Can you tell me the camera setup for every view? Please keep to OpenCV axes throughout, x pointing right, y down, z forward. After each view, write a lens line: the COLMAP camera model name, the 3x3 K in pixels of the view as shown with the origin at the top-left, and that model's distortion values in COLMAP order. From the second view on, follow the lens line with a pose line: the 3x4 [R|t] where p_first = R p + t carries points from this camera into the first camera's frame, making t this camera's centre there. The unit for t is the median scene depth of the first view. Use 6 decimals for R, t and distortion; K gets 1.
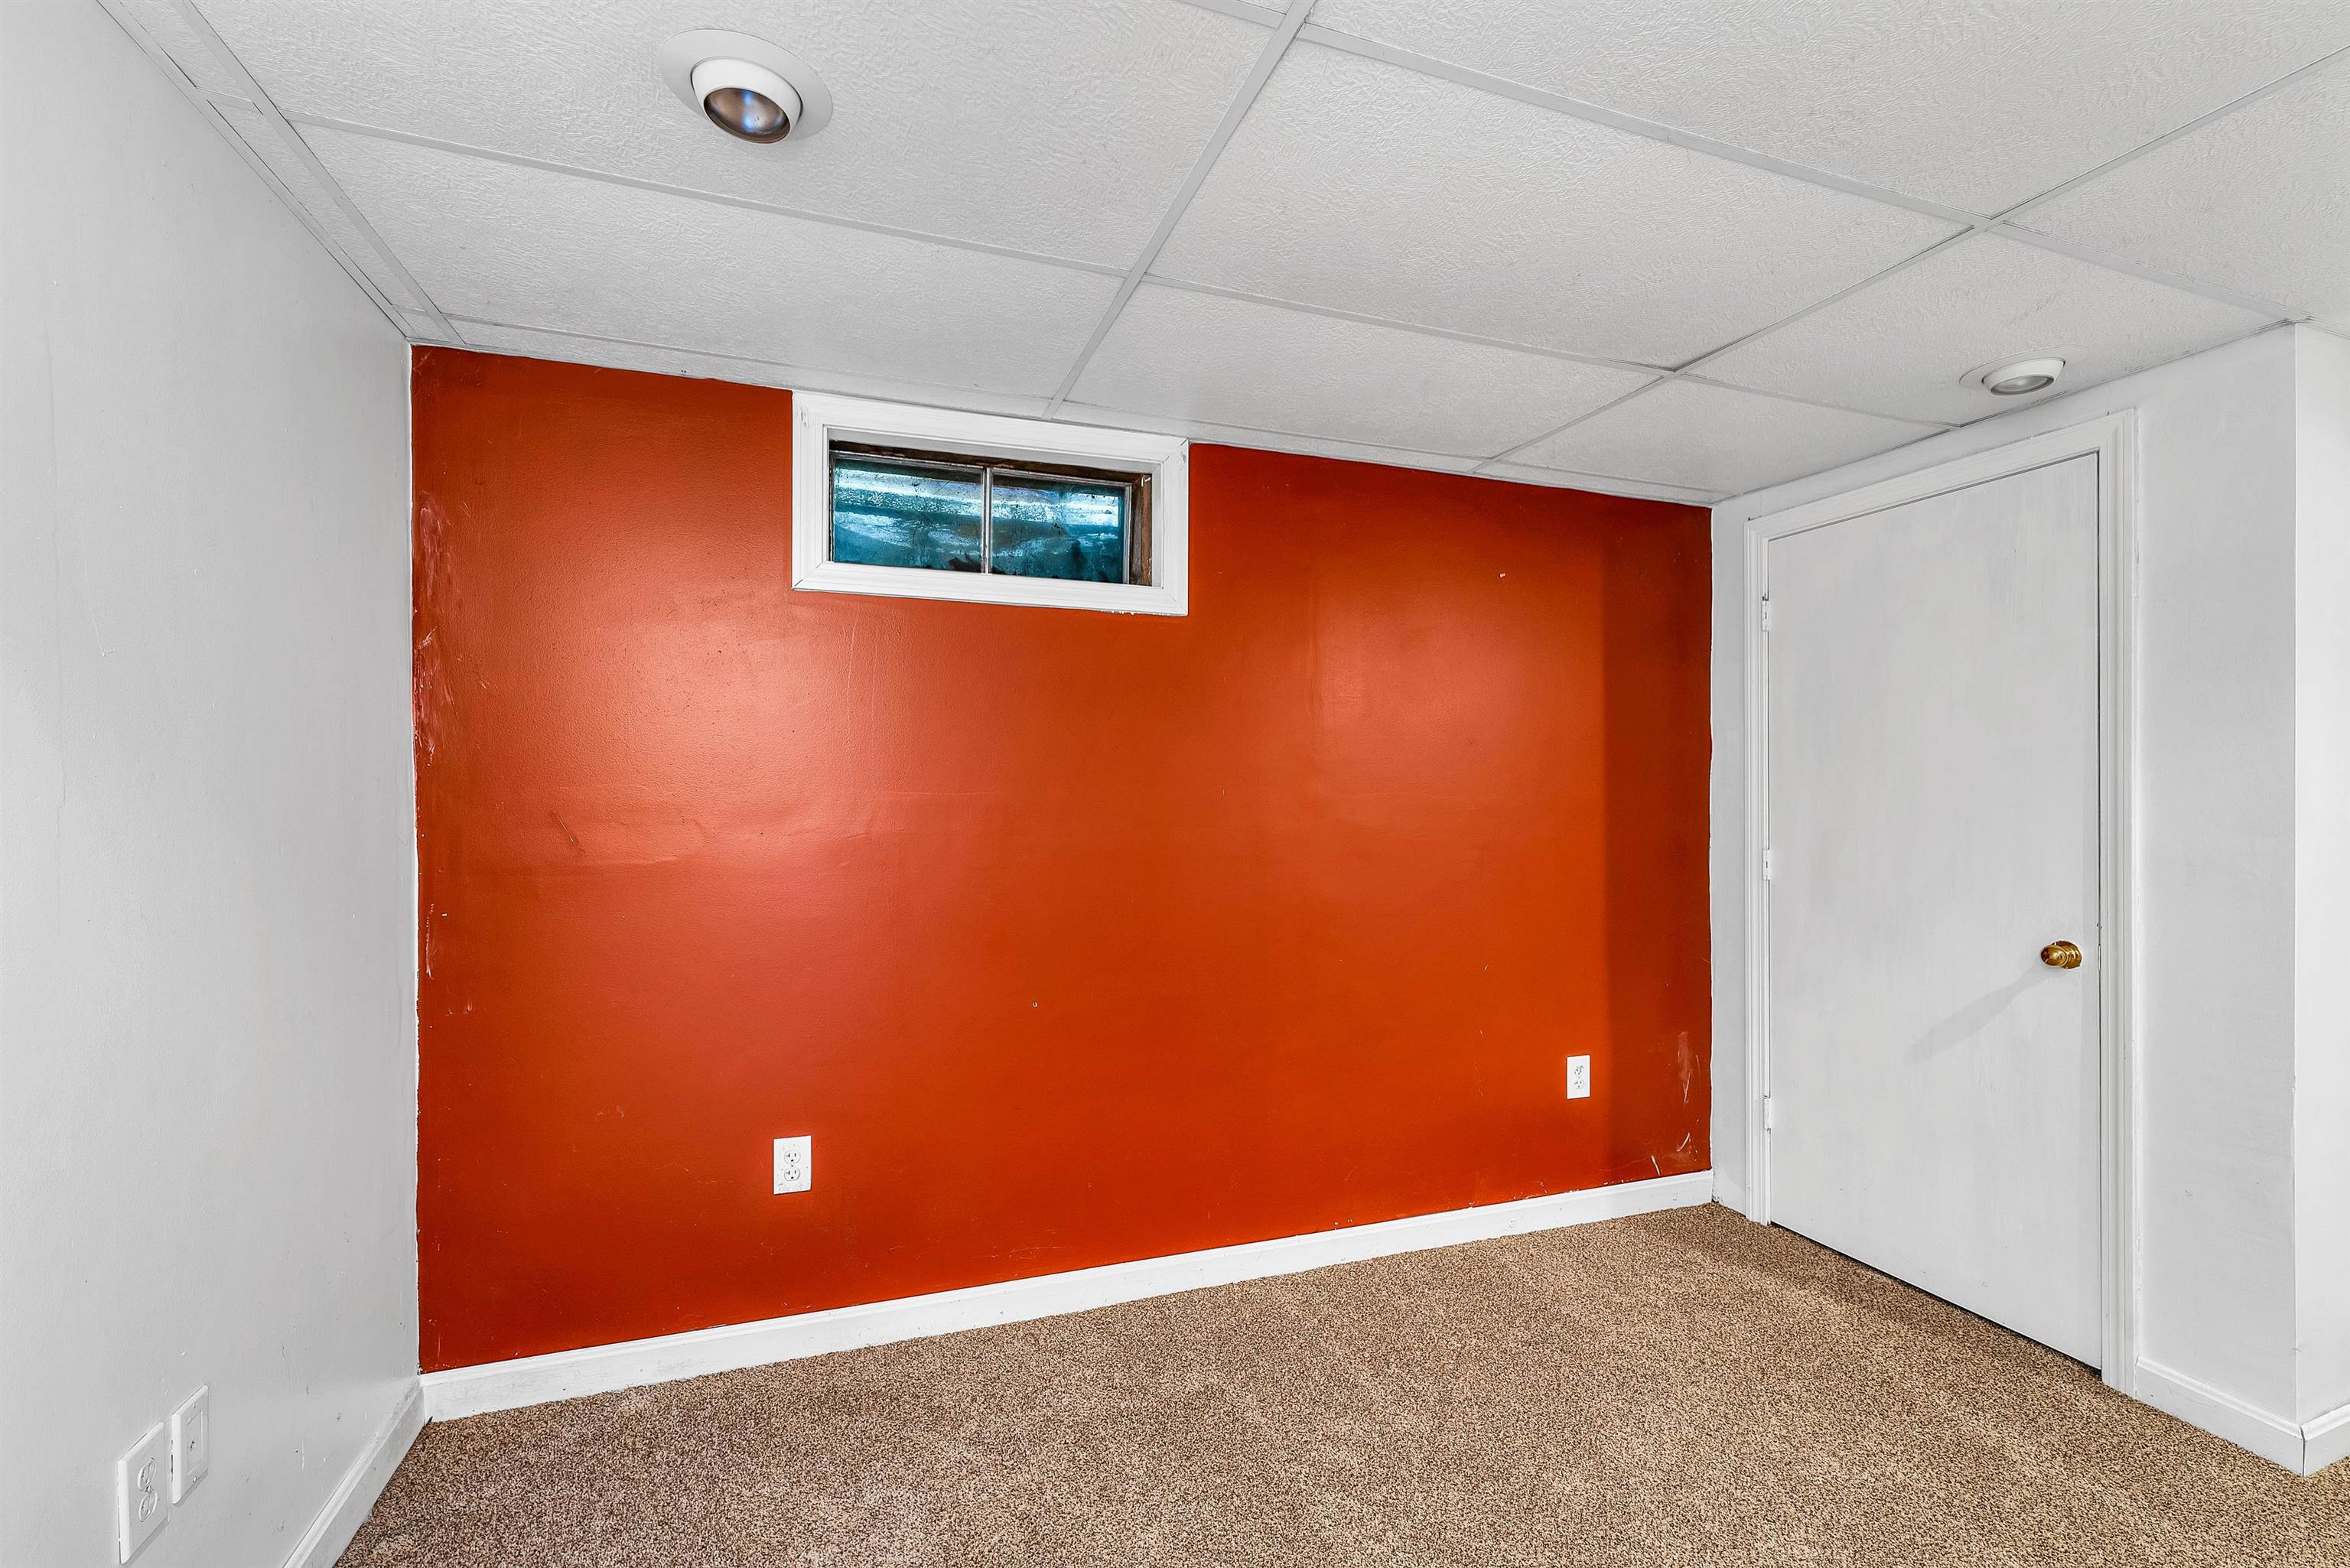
lens RADIAL K [[967.5, 0, 1162.5], [0, 967.5, 792.2], [0, 0, 1]] dist [0.001057, 0.000019]
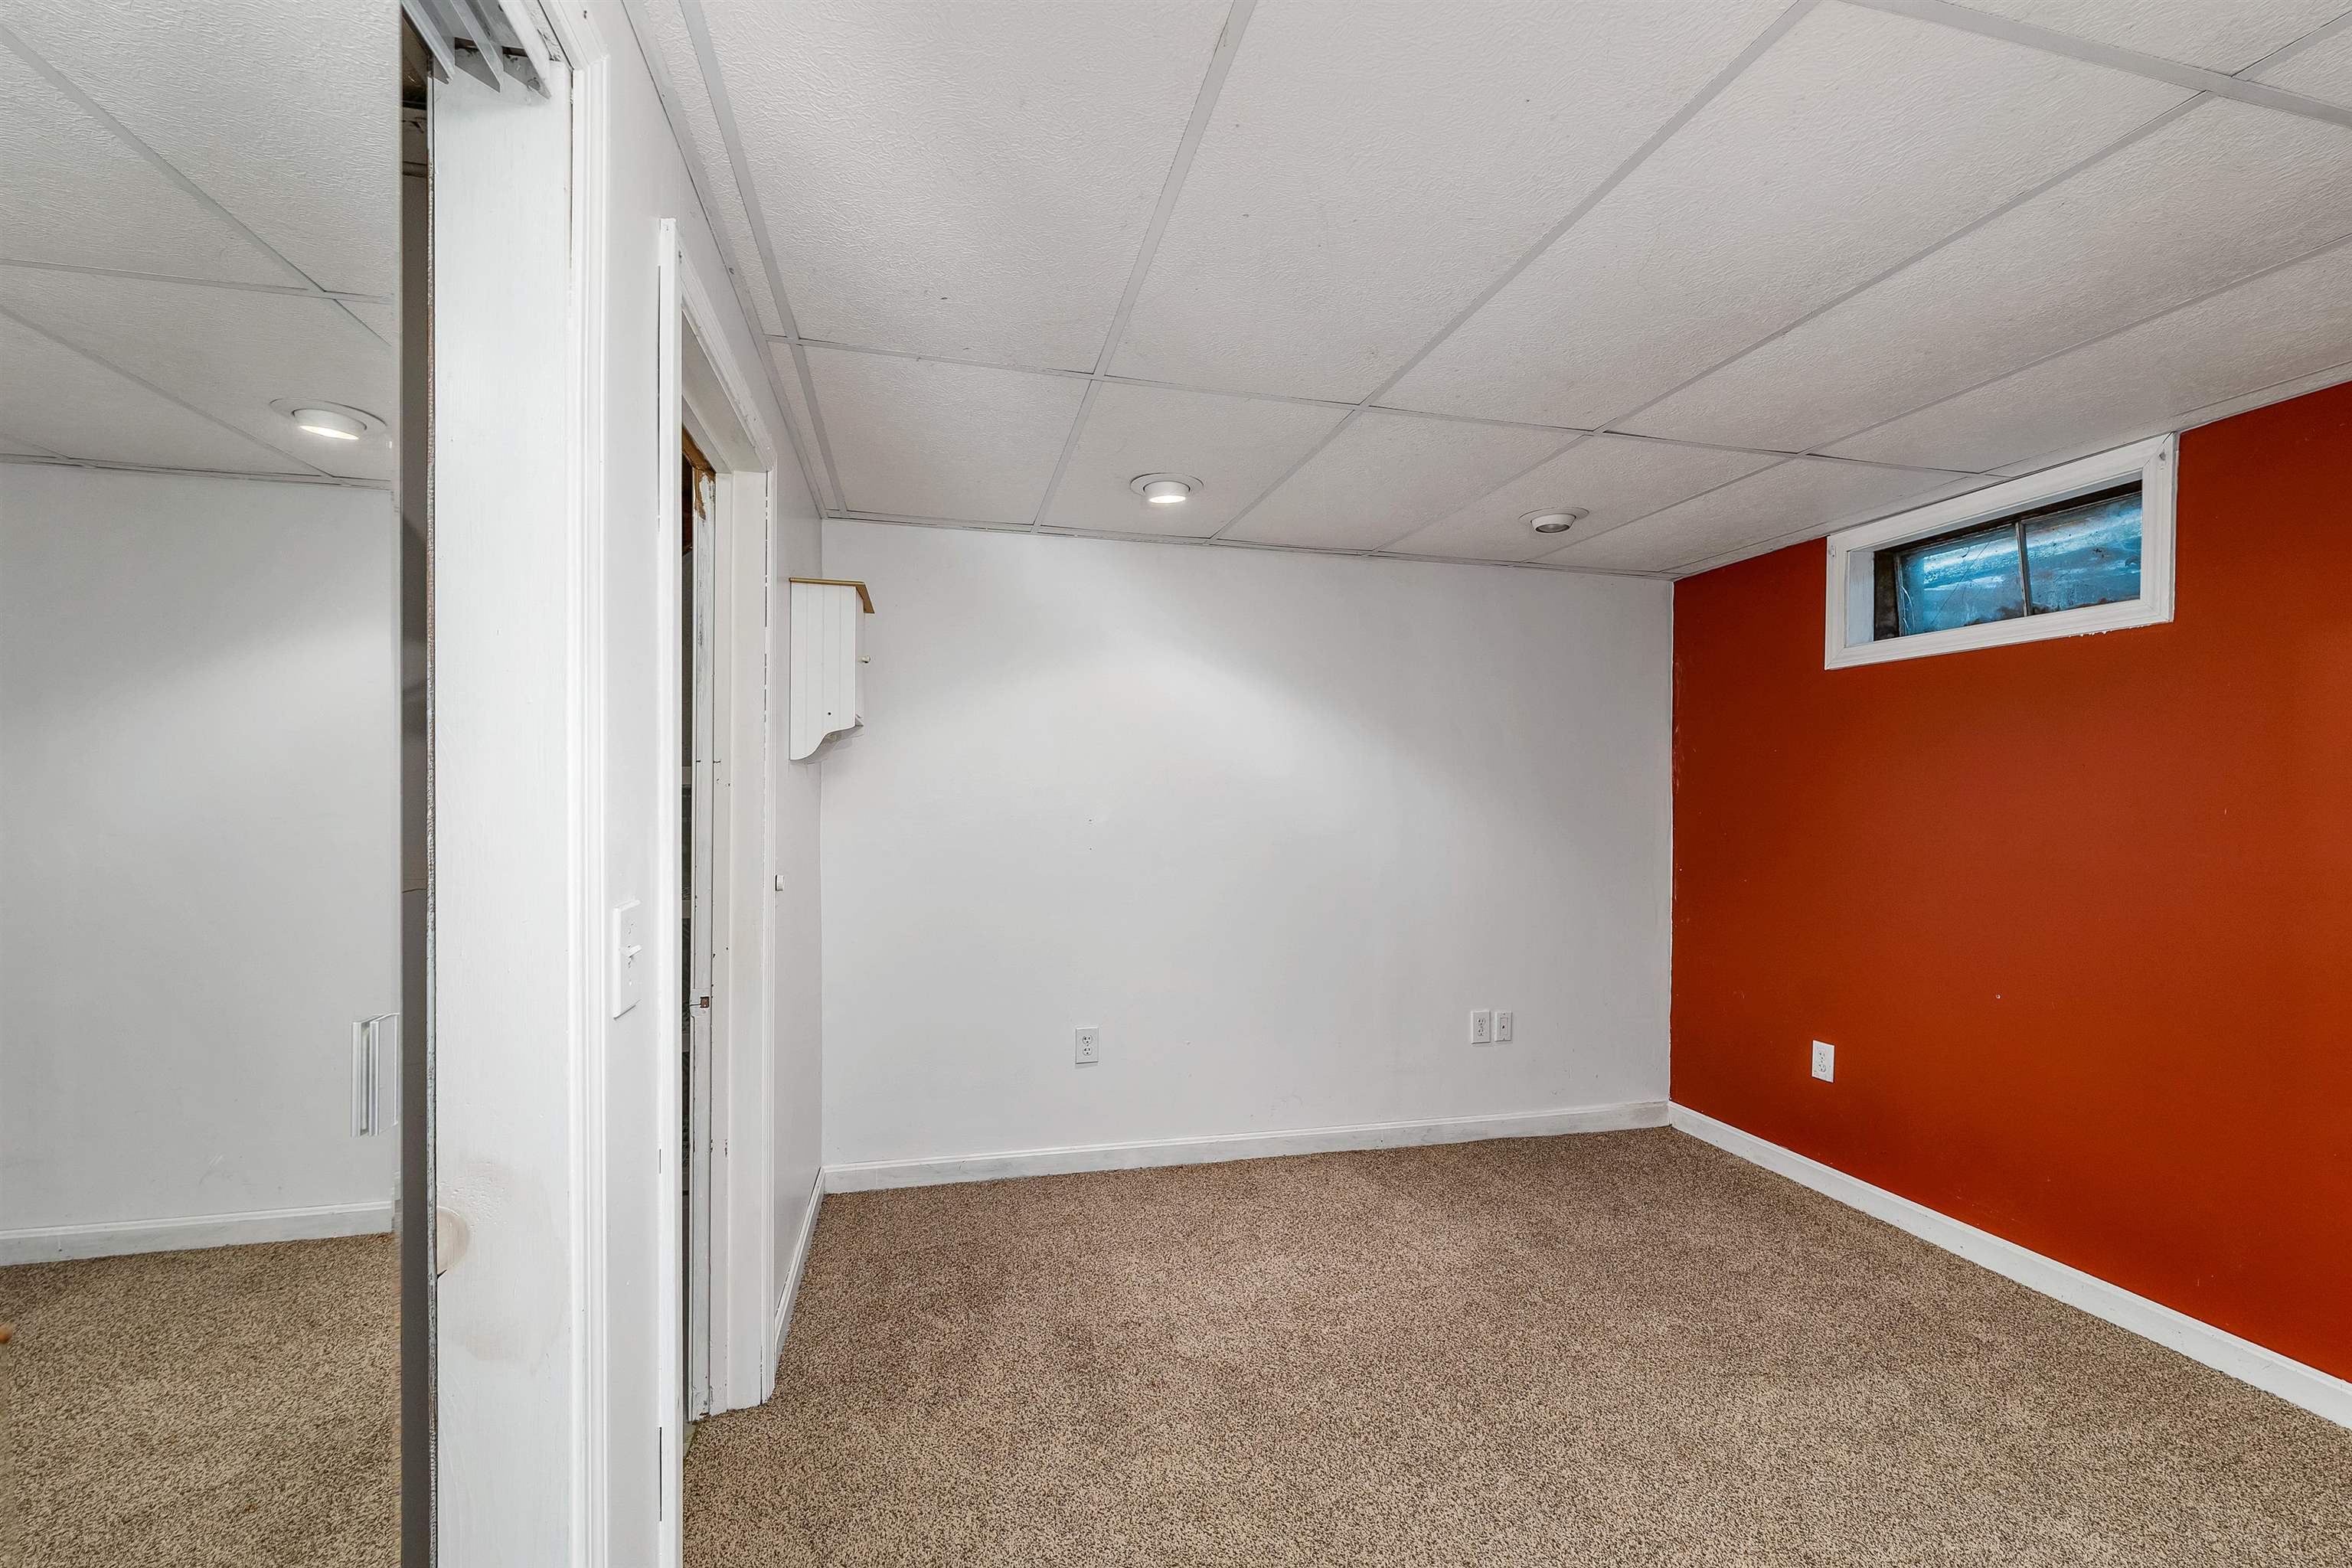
lens RADIAL K [[968.3, 0, 1163.5], [0, 968.3, 792.2], [0, 0, 1]] dist [0.001057, 0.000019]
pose [[-0.101834, -0.007793, -0.994771, 1.181204], [-0.004352, 0.999963, -0.007389, -0.009002], [0.994792, 0.003576, -0.101864, 0.149613]]
